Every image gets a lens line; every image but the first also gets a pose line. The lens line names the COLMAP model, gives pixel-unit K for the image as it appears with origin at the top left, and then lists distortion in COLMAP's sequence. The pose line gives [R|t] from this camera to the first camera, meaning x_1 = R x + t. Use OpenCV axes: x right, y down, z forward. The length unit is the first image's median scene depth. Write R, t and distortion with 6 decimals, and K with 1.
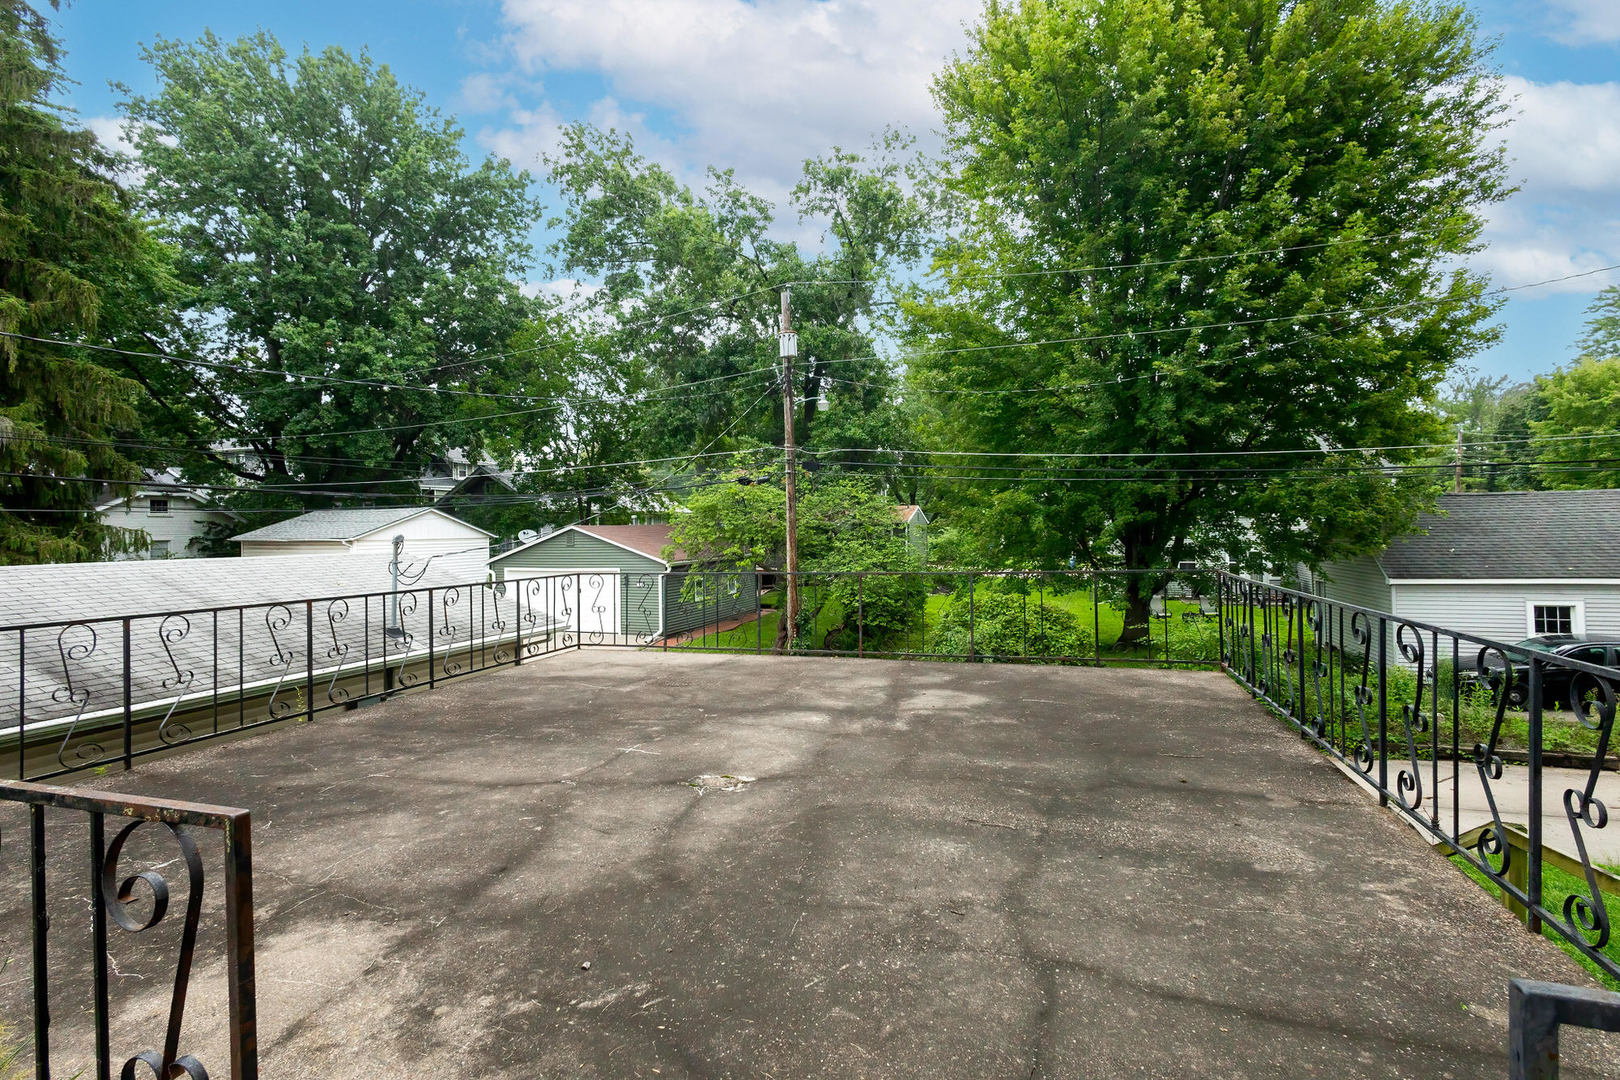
lens RADIAL K [[735.9, 0, 842.8], [0, 735.9, 516.5], [0, 0, 1]] dist [0.044500, -0.014388]
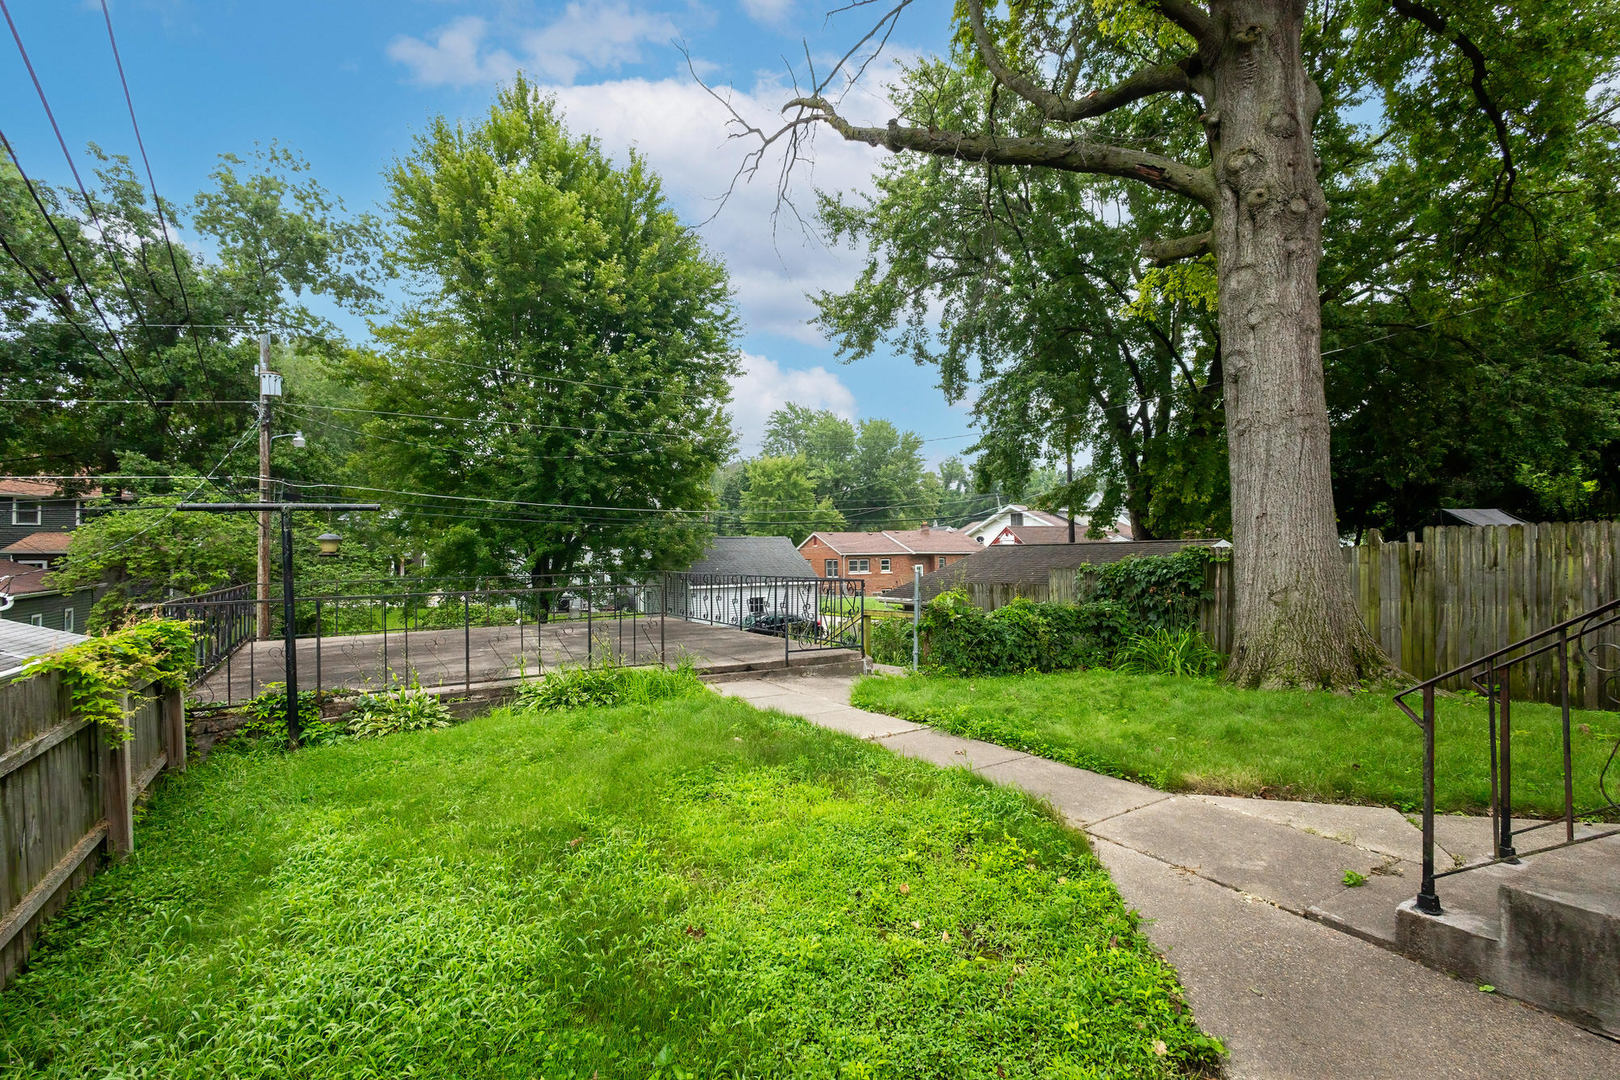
lens RADIAL K [[751.7, 0, 807.4], [0, 751.7, 519.0], [0, 0, 1]] dist [-0.001418, -0.000226]
pose [[0.668175, 0.041896, 0.742823, -0.231600], [-0.011932, 0.998888, -0.045605, 0.003498], [-0.743908, 0.021609, 0.667932, -0.214836]]
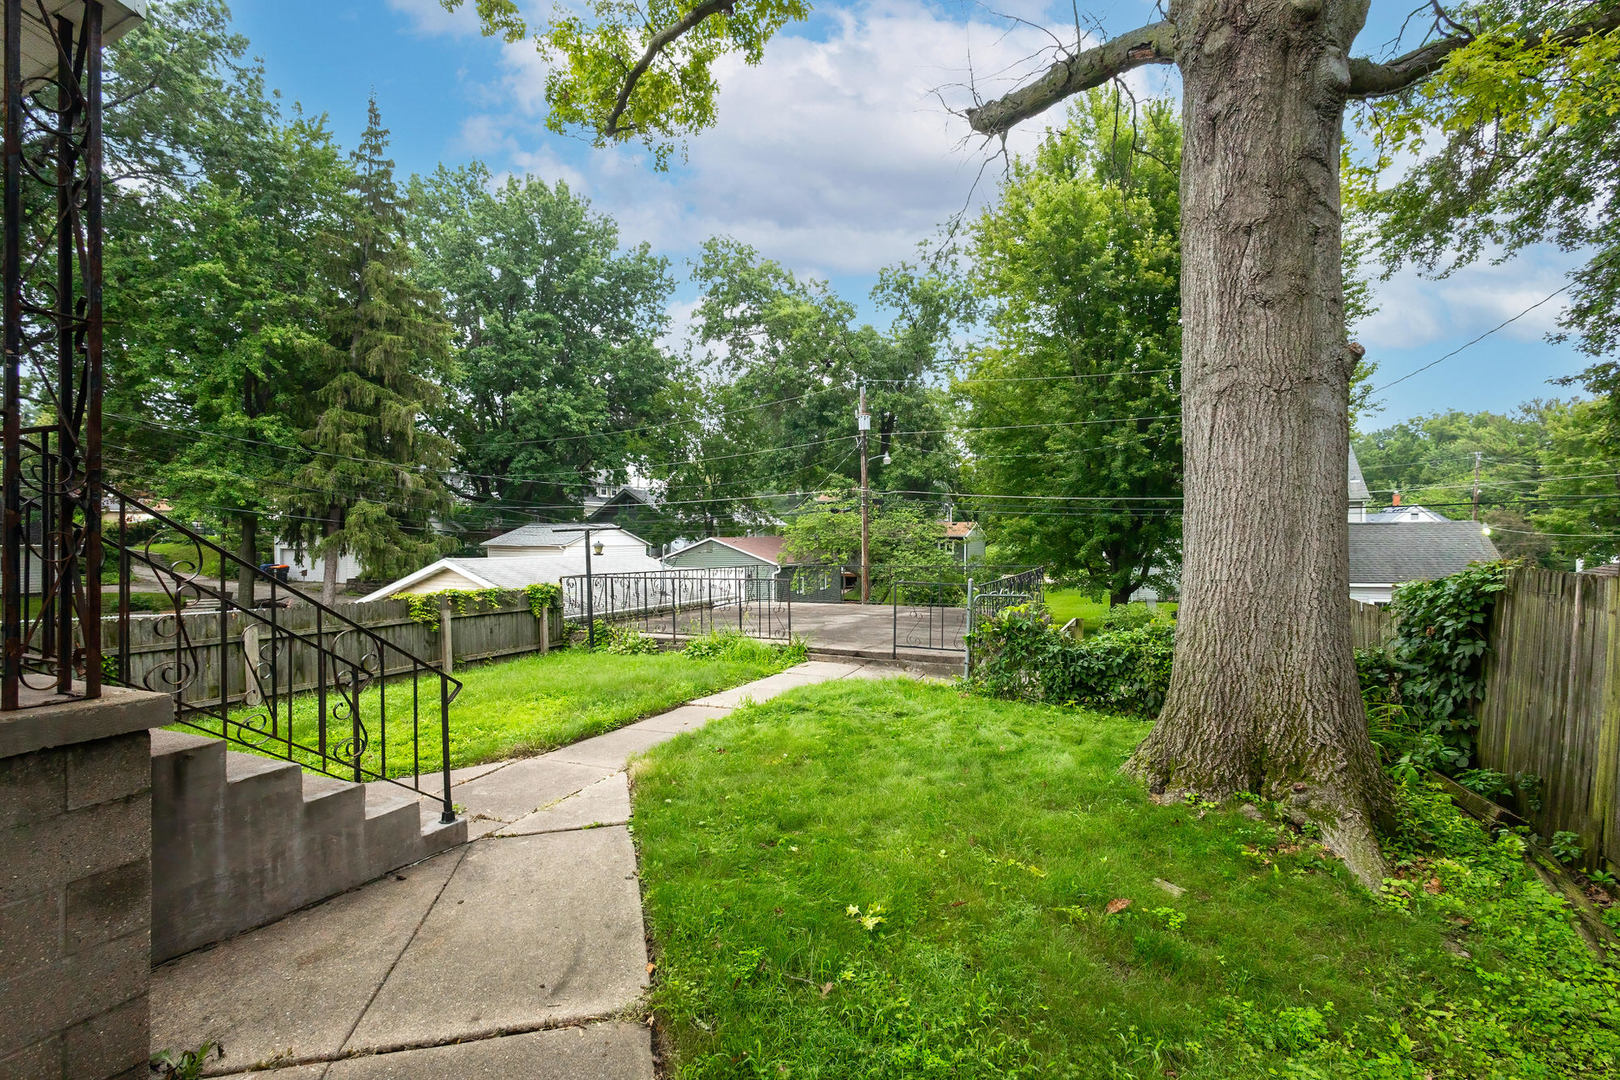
lens RADIAL K [[751.7, 0, 807.4], [0, 751.7, 519.0], [0, 0, 1]] dist [-0.001418, -0.000226]
pose [[0.986706, 0.006819, -0.162374, 0.043494], [-0.008152, 0.999938, -0.007545, -0.013140], [0.162312, 0.008768, 0.986701, -0.366271]]
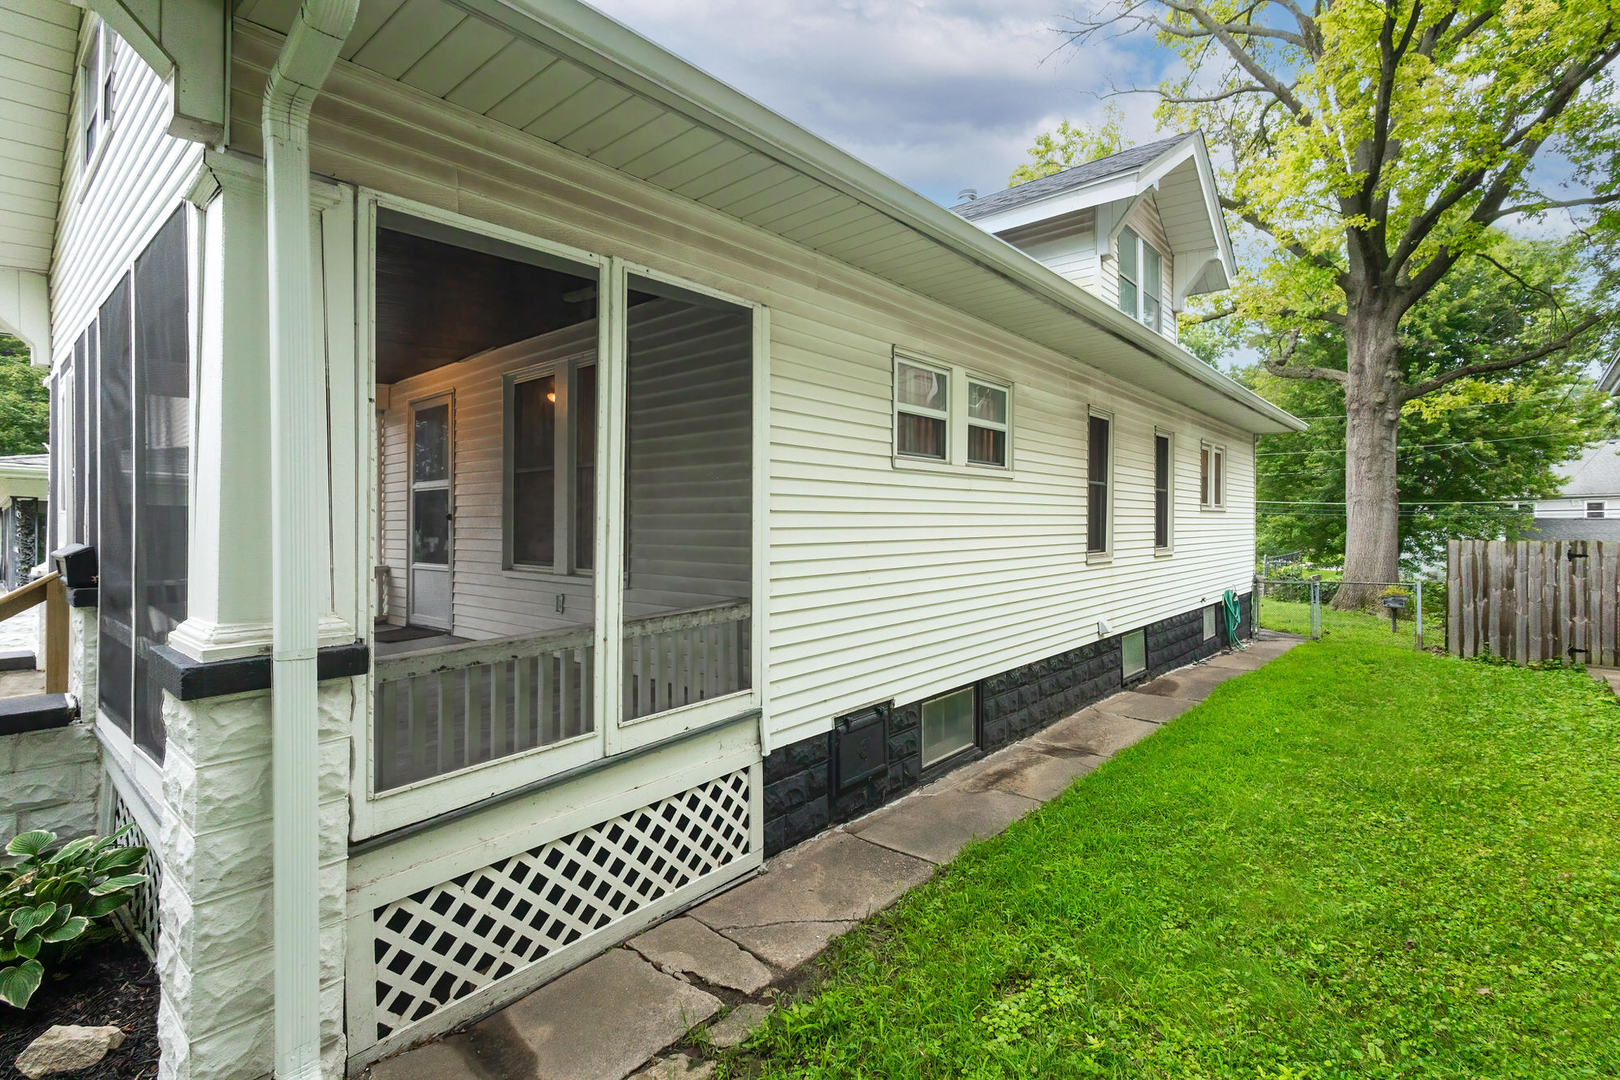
lens RADIAL K [[751.7, 0, 807.4], [0, 751.7, 519.0], [0, 0, 1]] dist [-0.001418, -0.000226]
pose [[0.903109, 0.003819, -0.429395, -0.029943], [0.002139, 0.999908, 0.013390, -0.037980], [0.429406, -0.013011, 0.903018, -0.905896]]
